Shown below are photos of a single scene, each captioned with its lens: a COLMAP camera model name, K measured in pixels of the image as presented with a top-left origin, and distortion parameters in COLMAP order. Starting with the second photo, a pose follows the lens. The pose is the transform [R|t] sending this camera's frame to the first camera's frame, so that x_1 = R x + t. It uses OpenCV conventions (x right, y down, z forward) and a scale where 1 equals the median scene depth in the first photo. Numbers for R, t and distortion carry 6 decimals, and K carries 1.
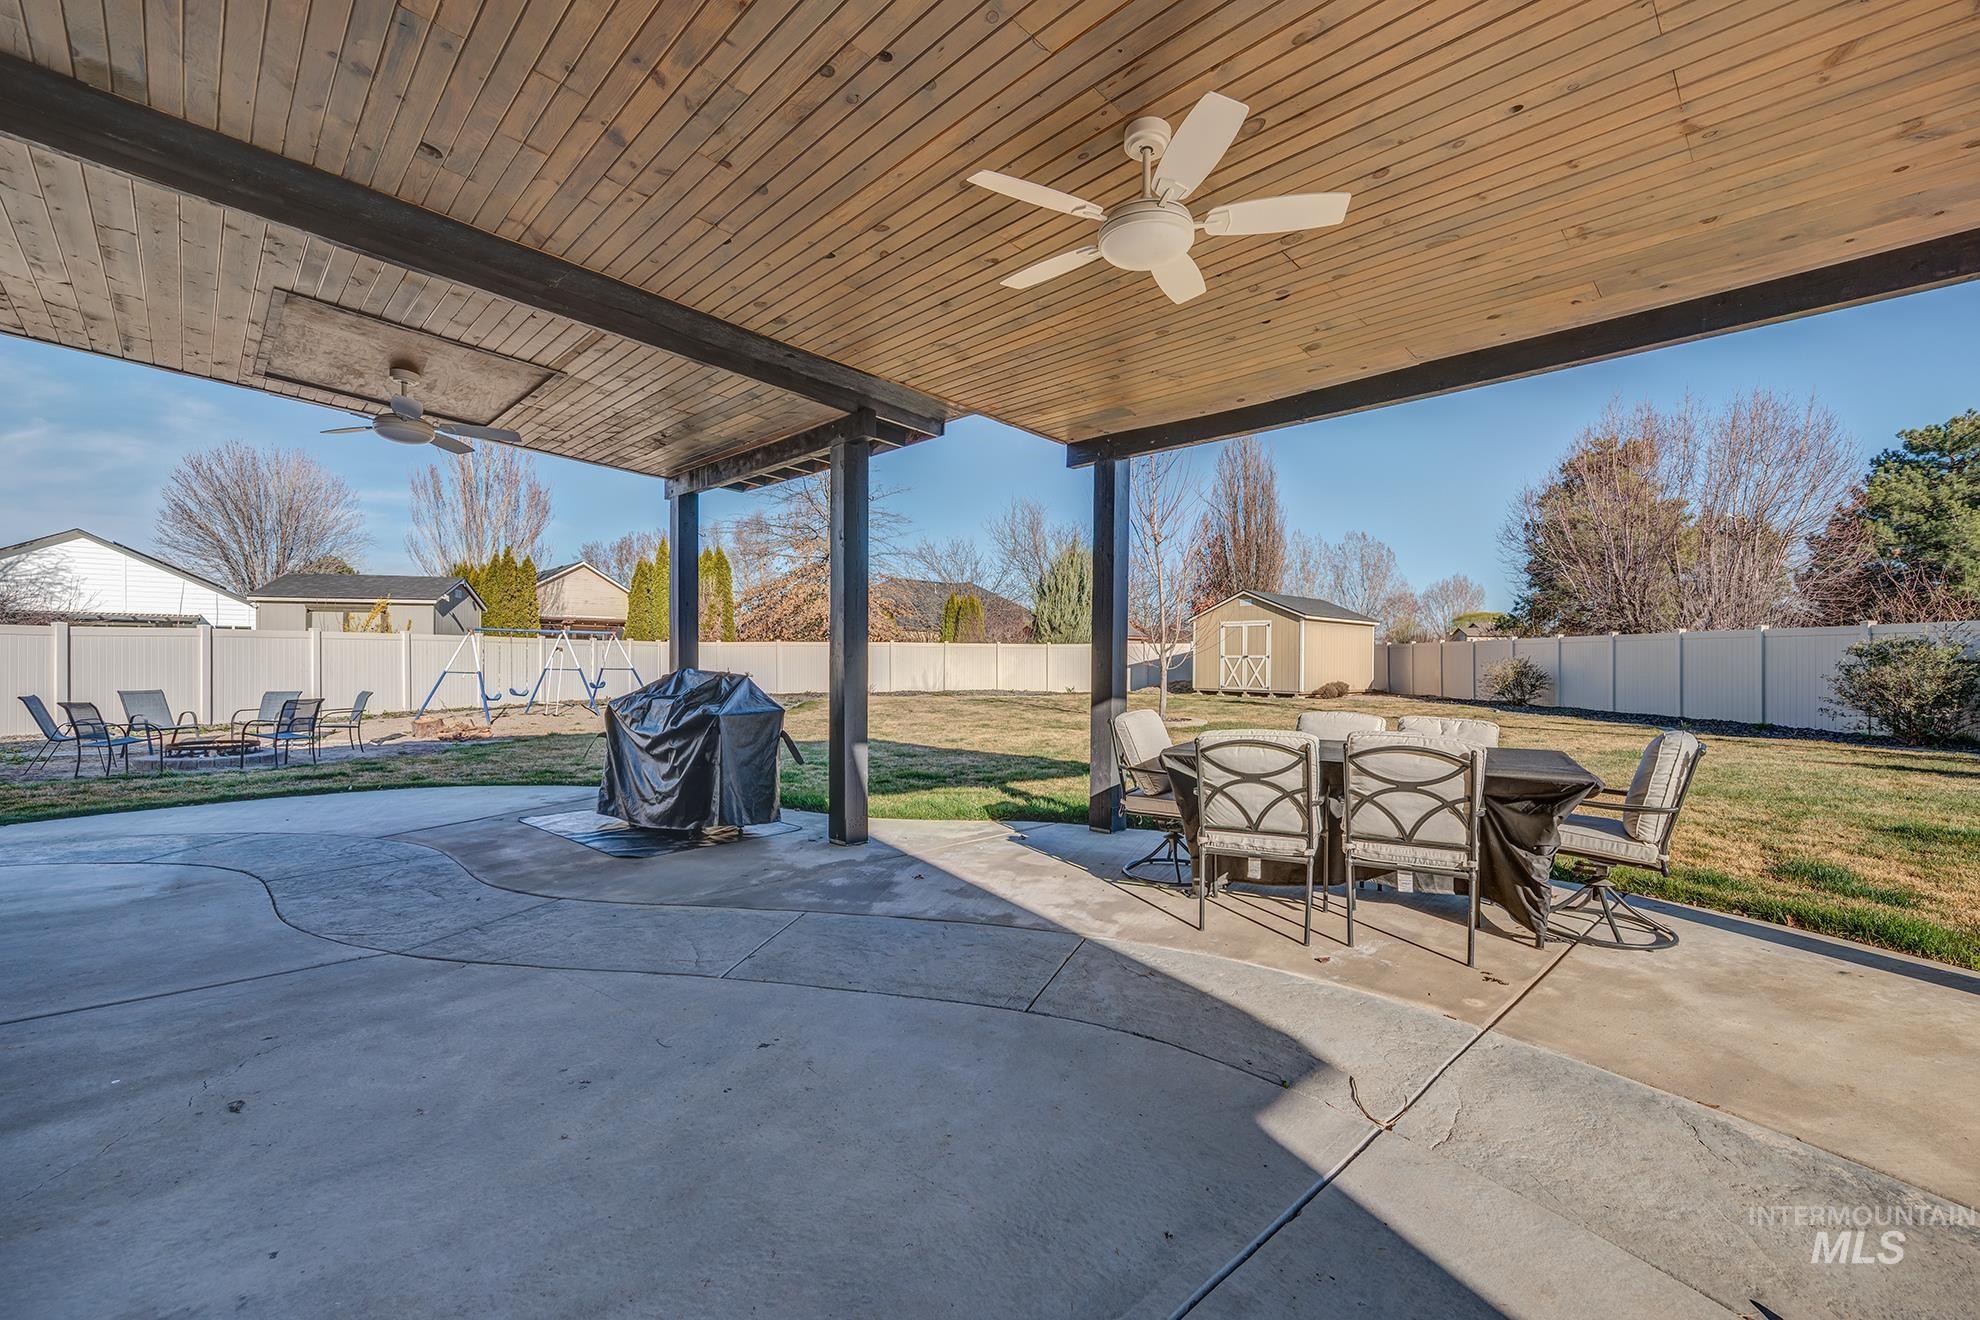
lens RADIAL K [[832.1, 0, 993.6], [0, 832.1, 662.9], [0, 0, 1]] dist [0.000117, -0.000570]
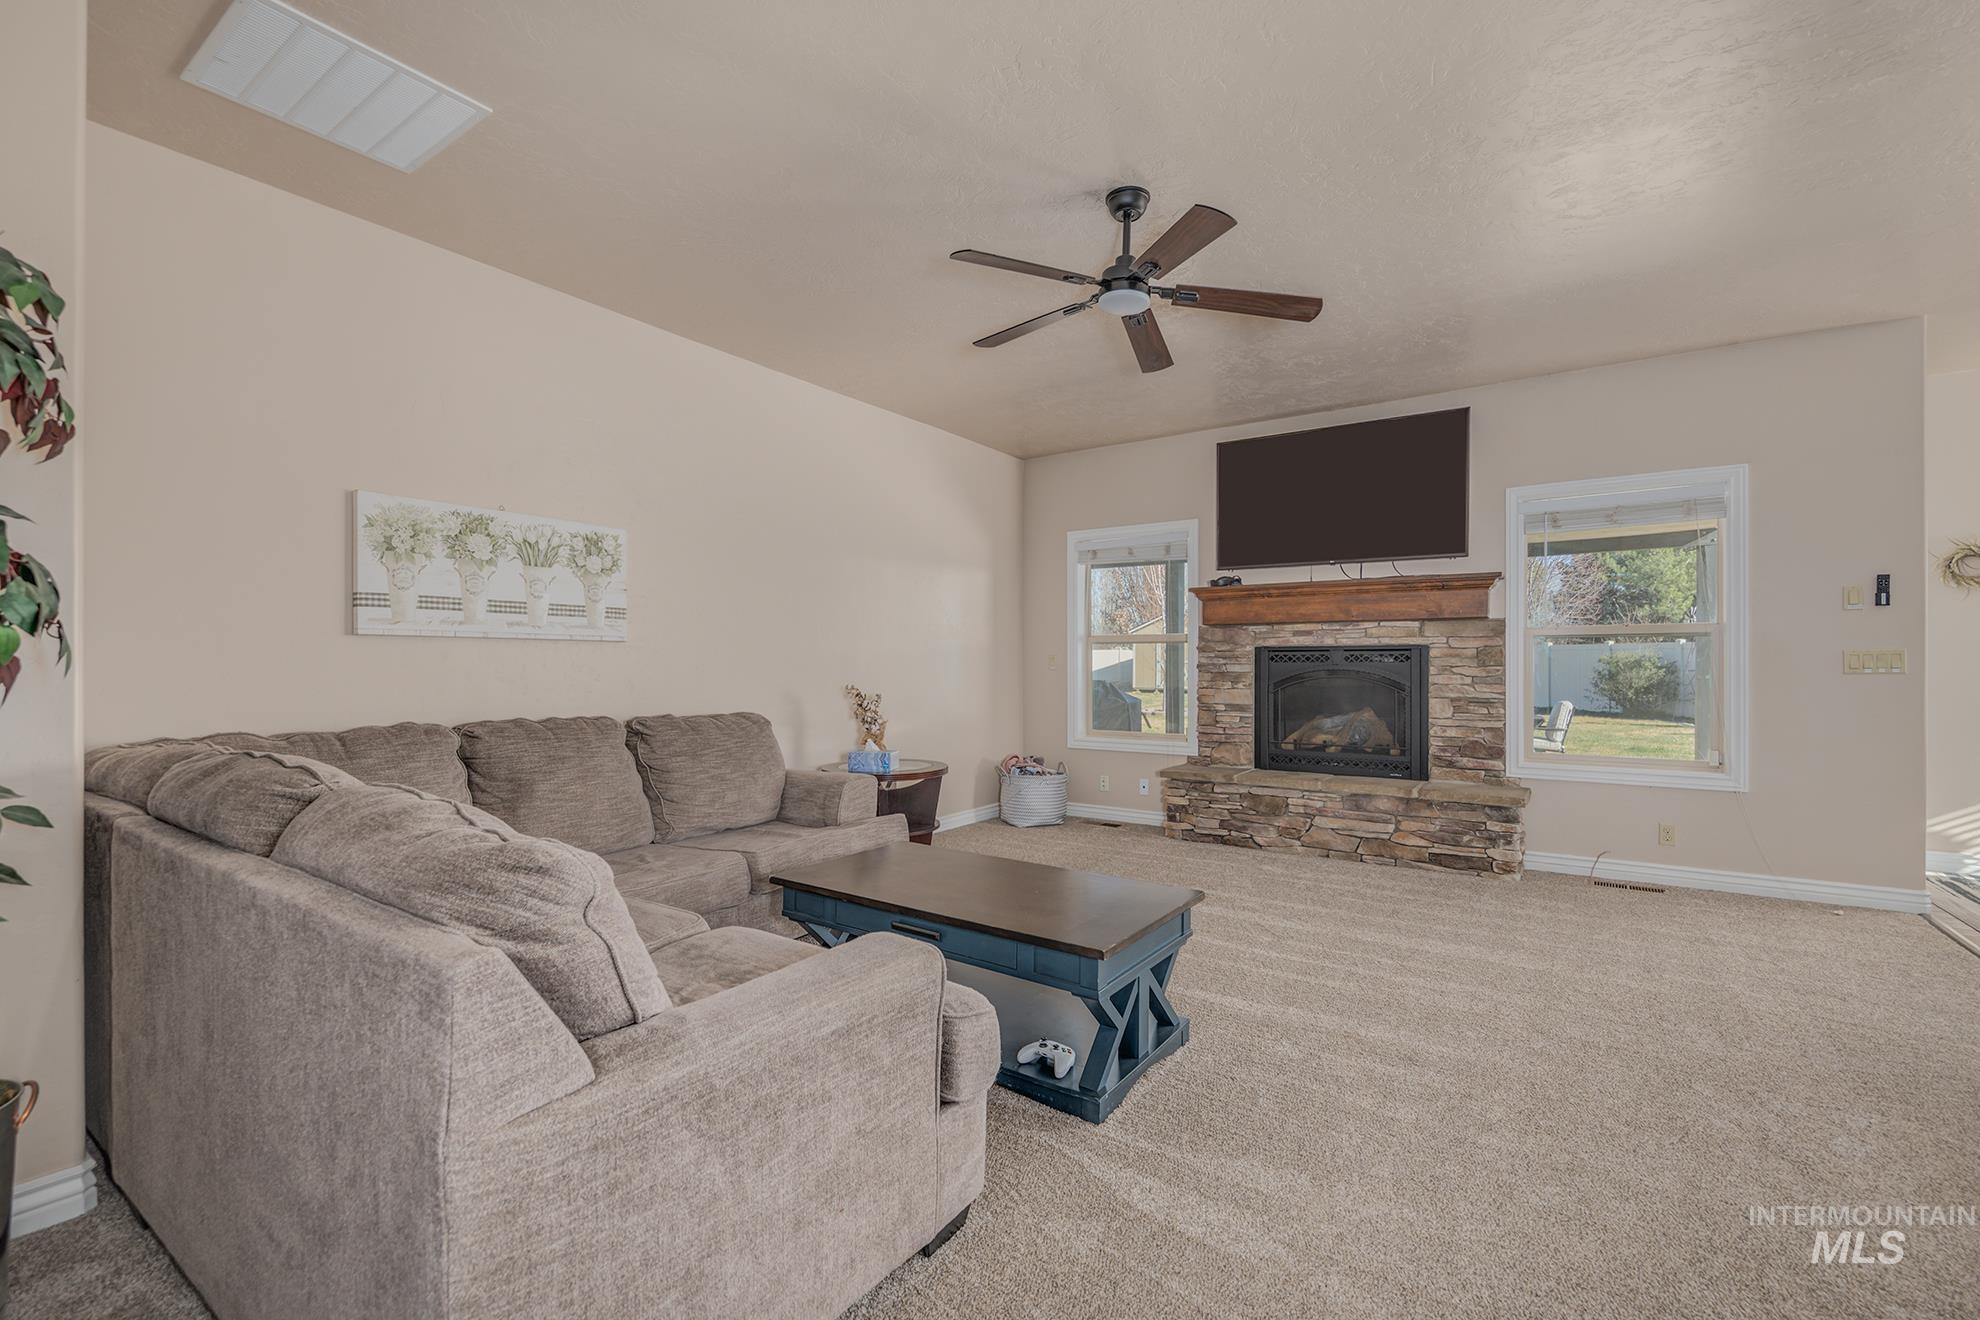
lens RADIAL K [[845.6, 0, 988.4], [0, 845.6, 667.3], [0, 0, 1]] dist [0.008485, -0.000322]
pose [[0.981693, -0.004383, 0.190422, -1.483555], [0.003405, 0.999979, 0.005460, -0.047501], [-0.190442, -0.004712, 0.981687, -1.296868]]
